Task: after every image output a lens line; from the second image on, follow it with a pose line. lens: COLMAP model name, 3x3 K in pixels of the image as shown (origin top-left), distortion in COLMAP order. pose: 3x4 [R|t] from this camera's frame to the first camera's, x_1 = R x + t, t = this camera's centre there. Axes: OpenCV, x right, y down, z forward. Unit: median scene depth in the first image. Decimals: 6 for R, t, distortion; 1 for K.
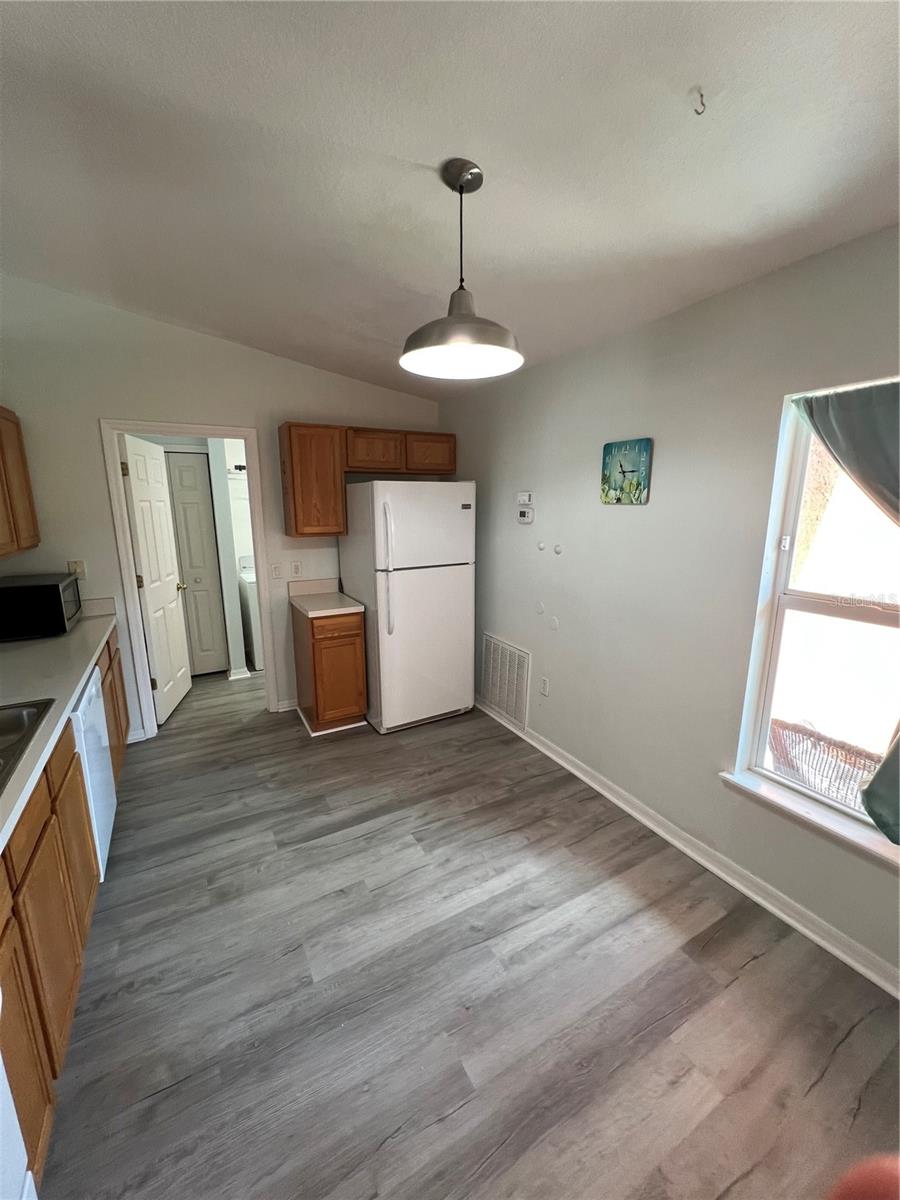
lens RADIAL K [[479.6, 0, 448.2], [0, 479.6, 601.1], [0, 0, 1]] dist [0.000493, 0.000293]
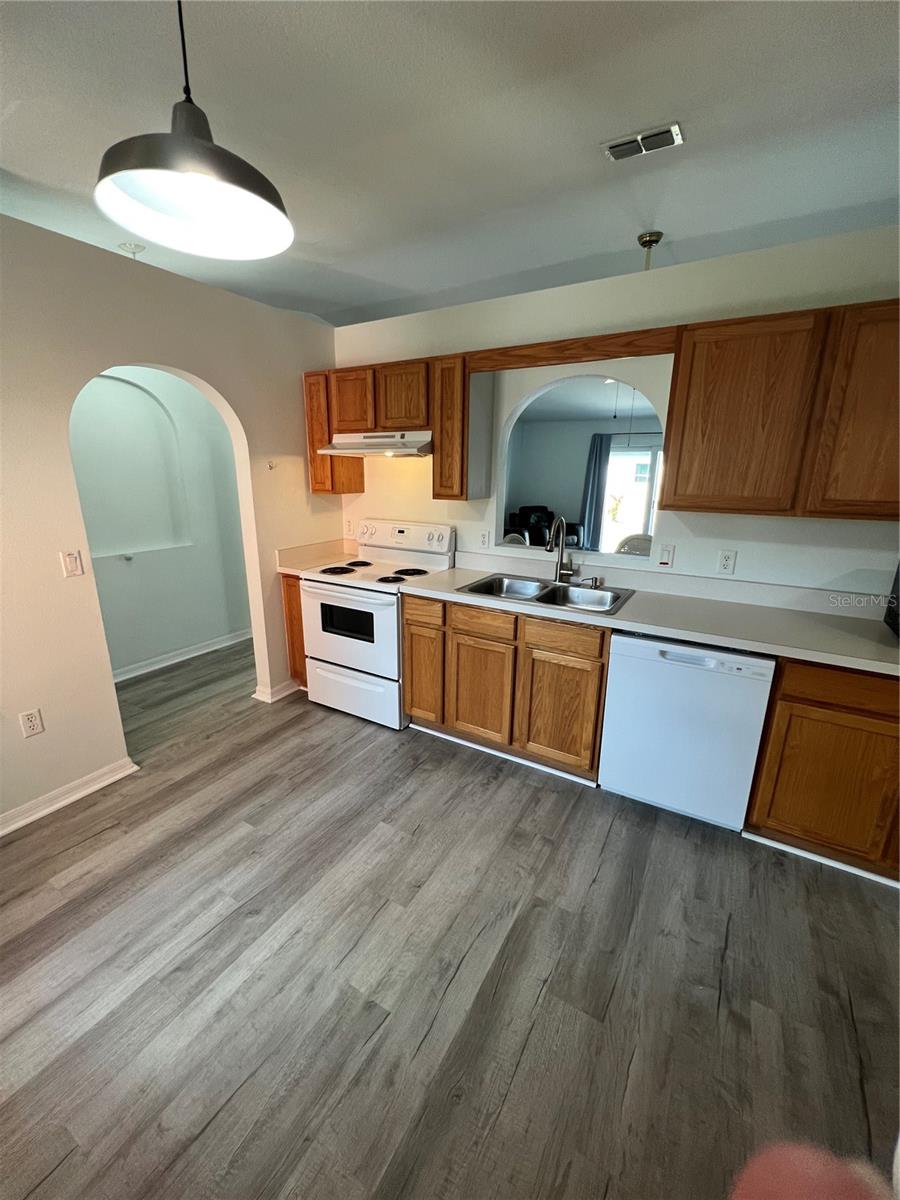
lens RADIAL K [[479.6, 0, 448.2], [0, 479.6, 601.1], [0, 0, 1]] dist [0.000493, 0.000293]
pose [[-0.867872, 0.125403, -0.480700, 0.072965], [-0.109687, 0.895366, 0.431612, -0.206386], [0.484528, 0.427310, -0.763308, 1.169668]]
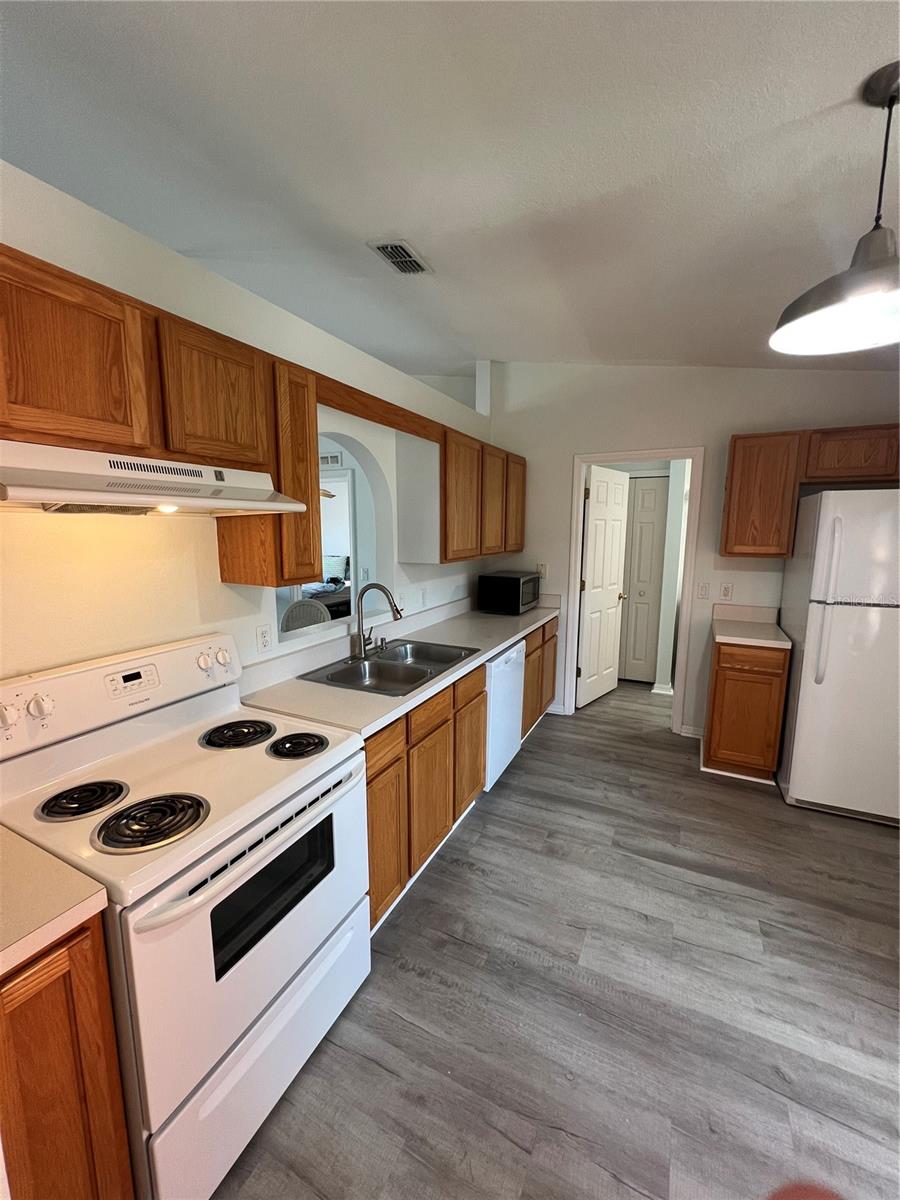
lens RADIAL K [[479.6, 0, 448.2], [0, 479.6, 601.1], [0, 0, 1]] dist [0.000493, 0.000293]
pose [[0.561243, 0.129809, -0.817408, 0.203363], [-0.172367, 0.984301, 0.037963, 0.013356], [0.809504, 0.119588, 0.574807, 0.044339]]
